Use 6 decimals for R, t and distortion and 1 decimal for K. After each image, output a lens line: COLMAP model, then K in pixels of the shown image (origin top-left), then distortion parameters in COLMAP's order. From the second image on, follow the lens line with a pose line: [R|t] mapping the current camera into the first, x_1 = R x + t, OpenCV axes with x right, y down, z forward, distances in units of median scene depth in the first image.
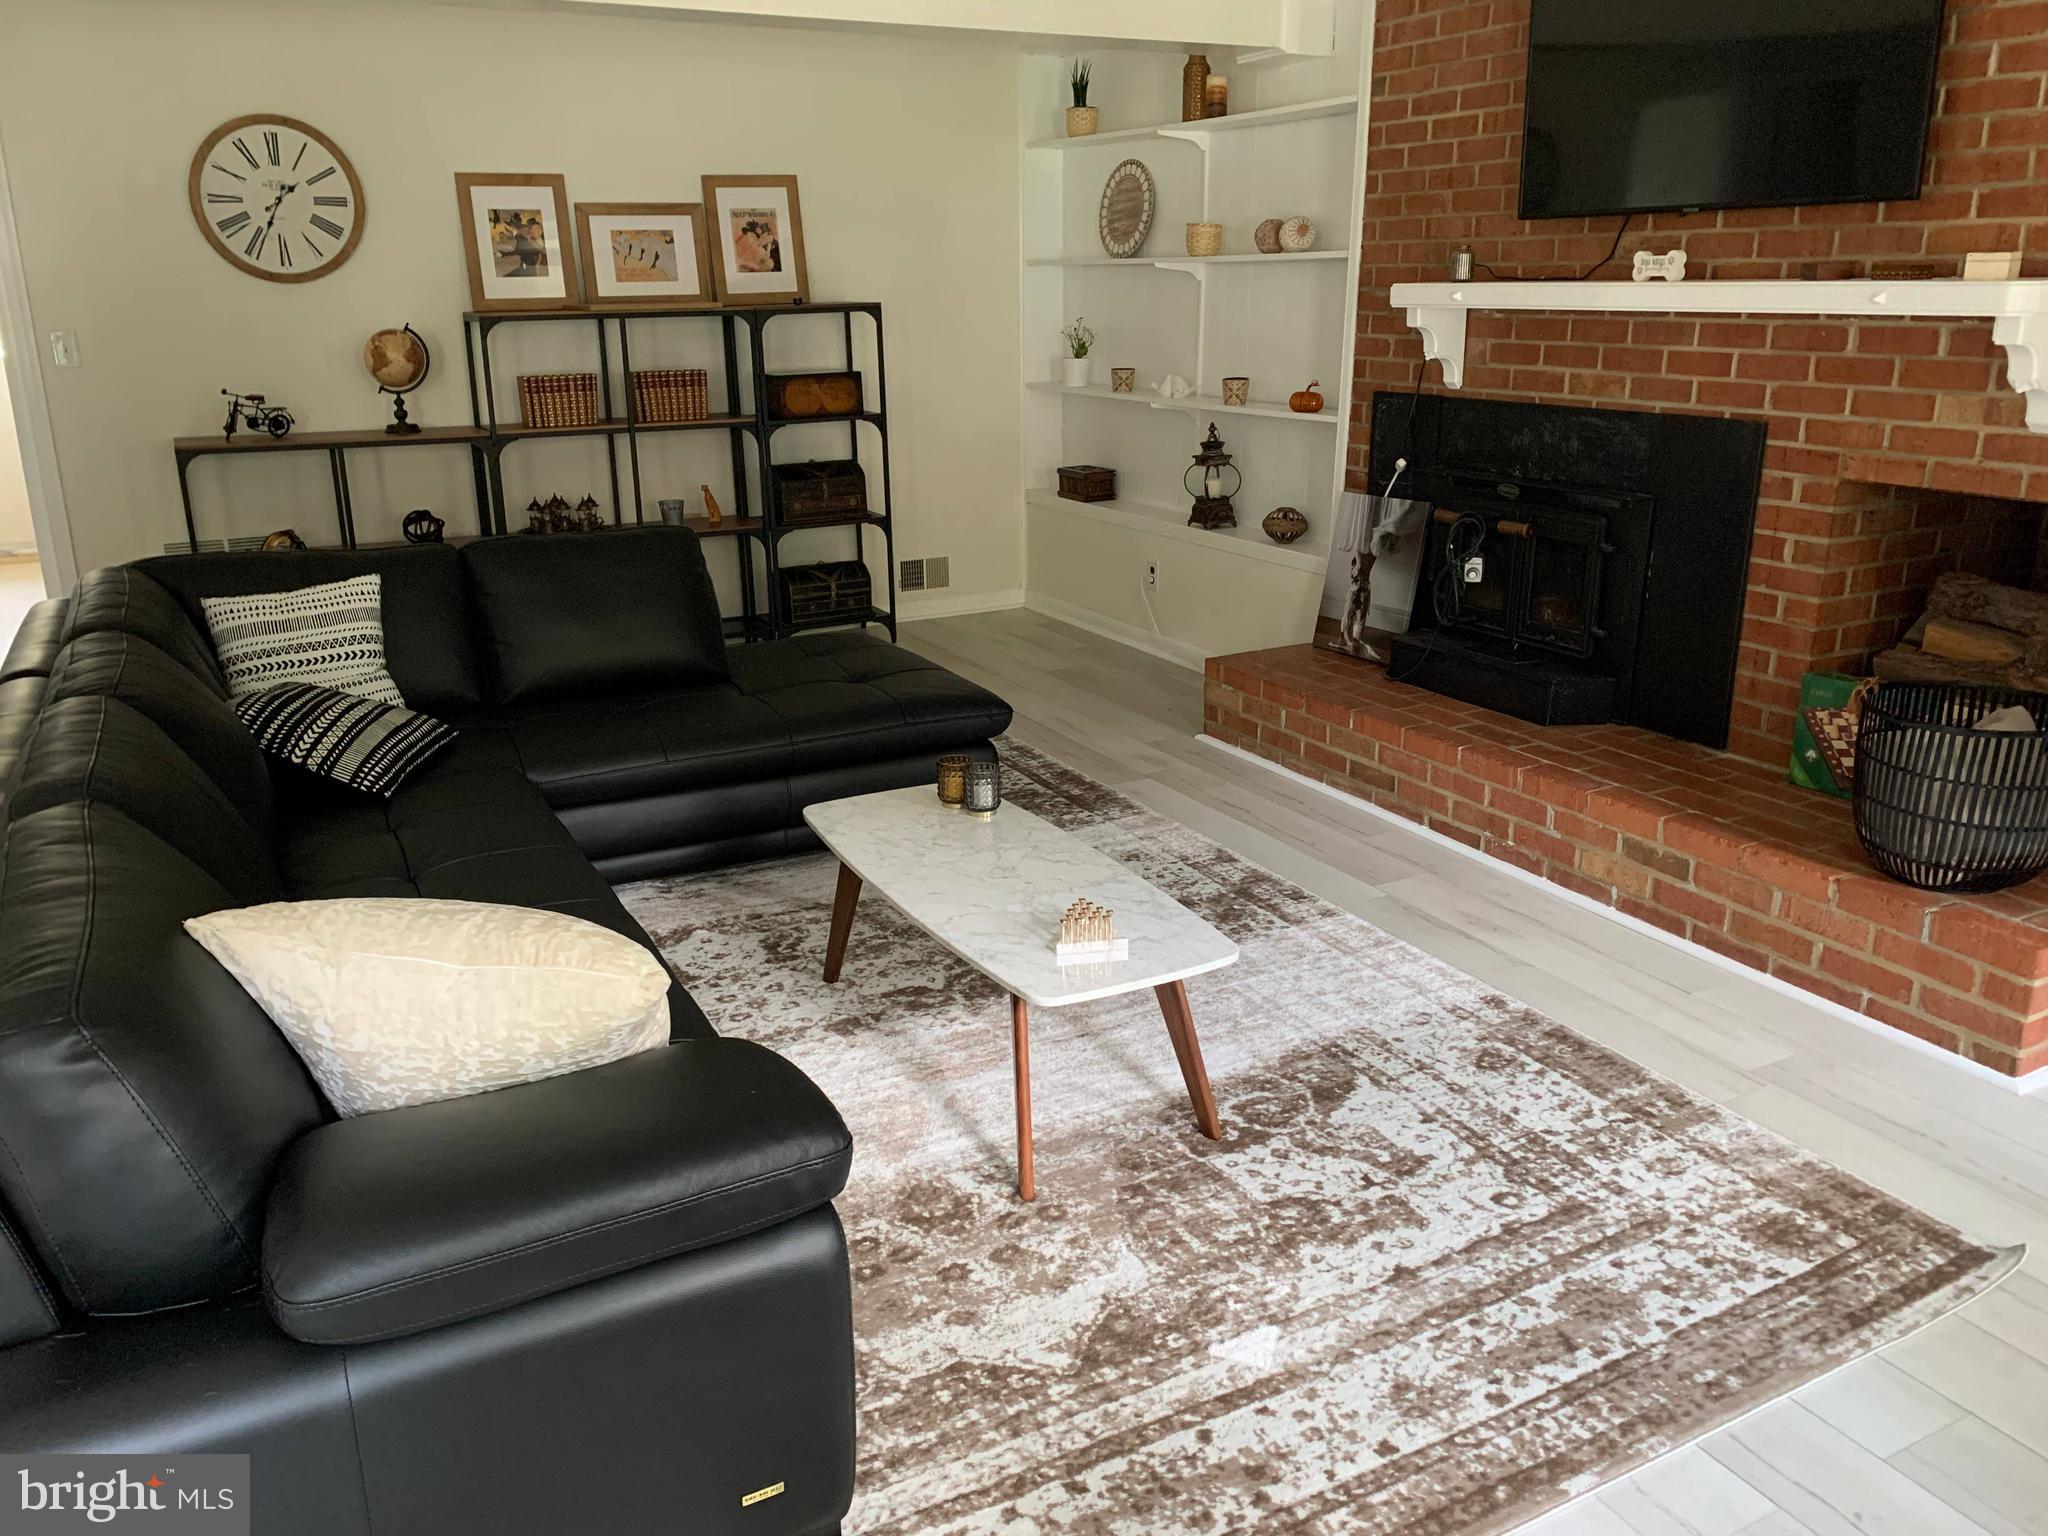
lens RADIAL K [[1576.7, 0, 1024.0], [0, 1576.7, 768.0], [0, 0, 1]] dist [0.033818, -0.053319]
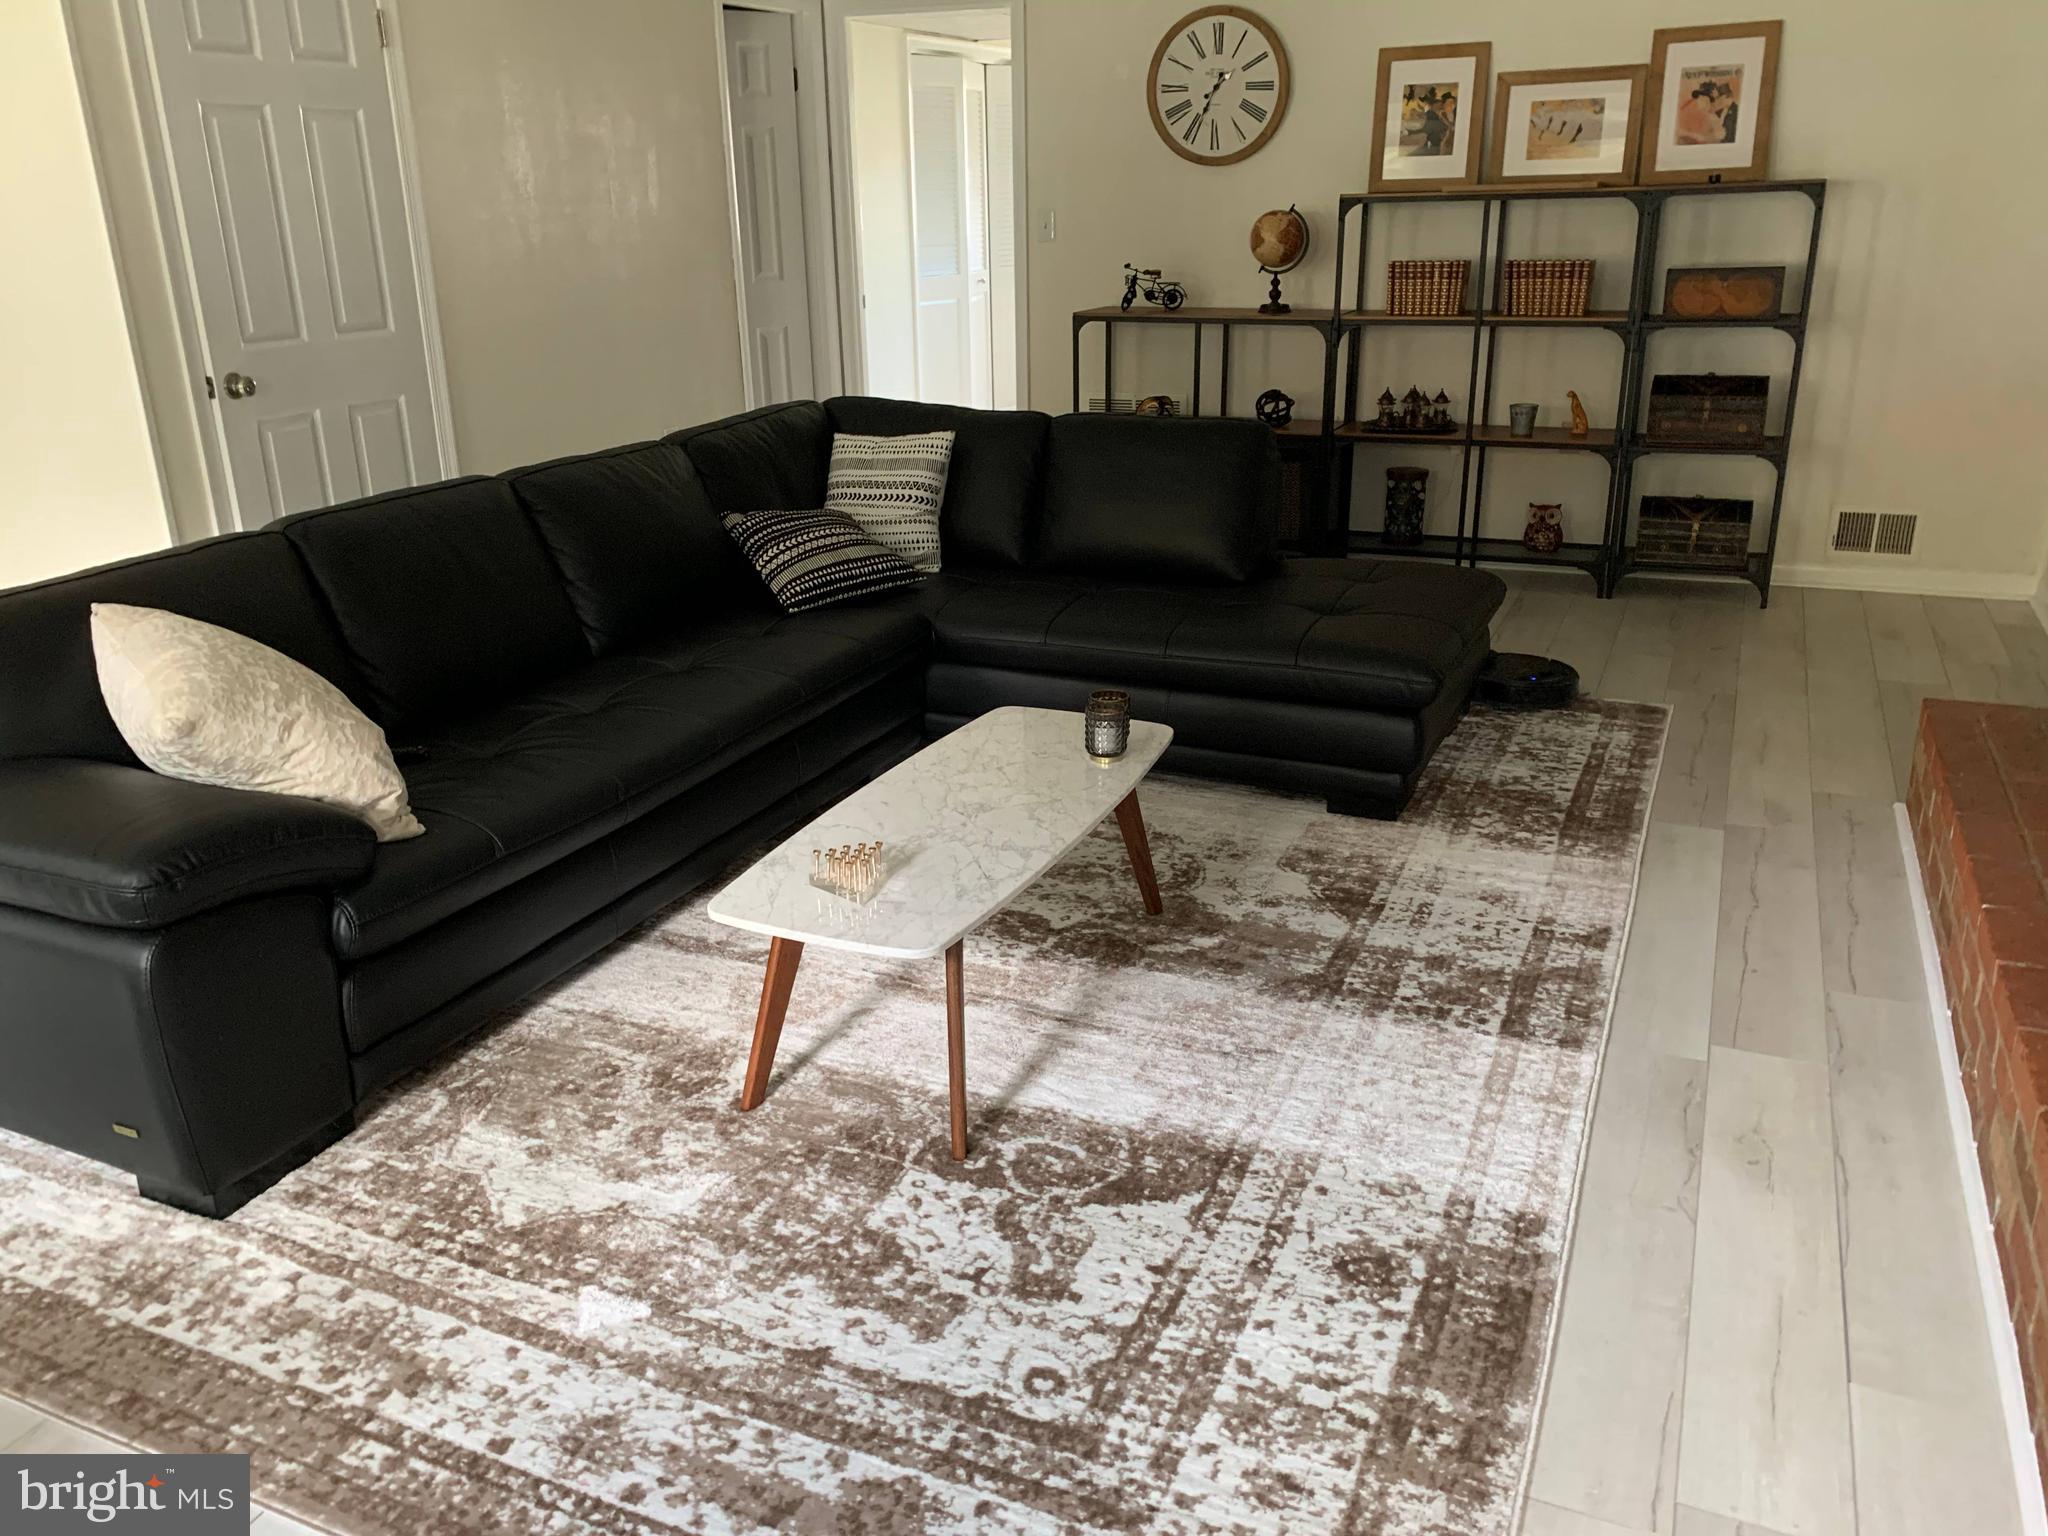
lens RADIAL K [[1565.9, 0, 1024.0], [0, 1565.9, 768.0], [0, 0, 1]] dist [0.047891, -0.058753]
pose [[0.610461, 0.274588, -0.742926, 0.379381], [-0.221327, 0.959756, 0.172864, -0.069287], [0.760495, 0.058903, 0.646667, 0.231243]]
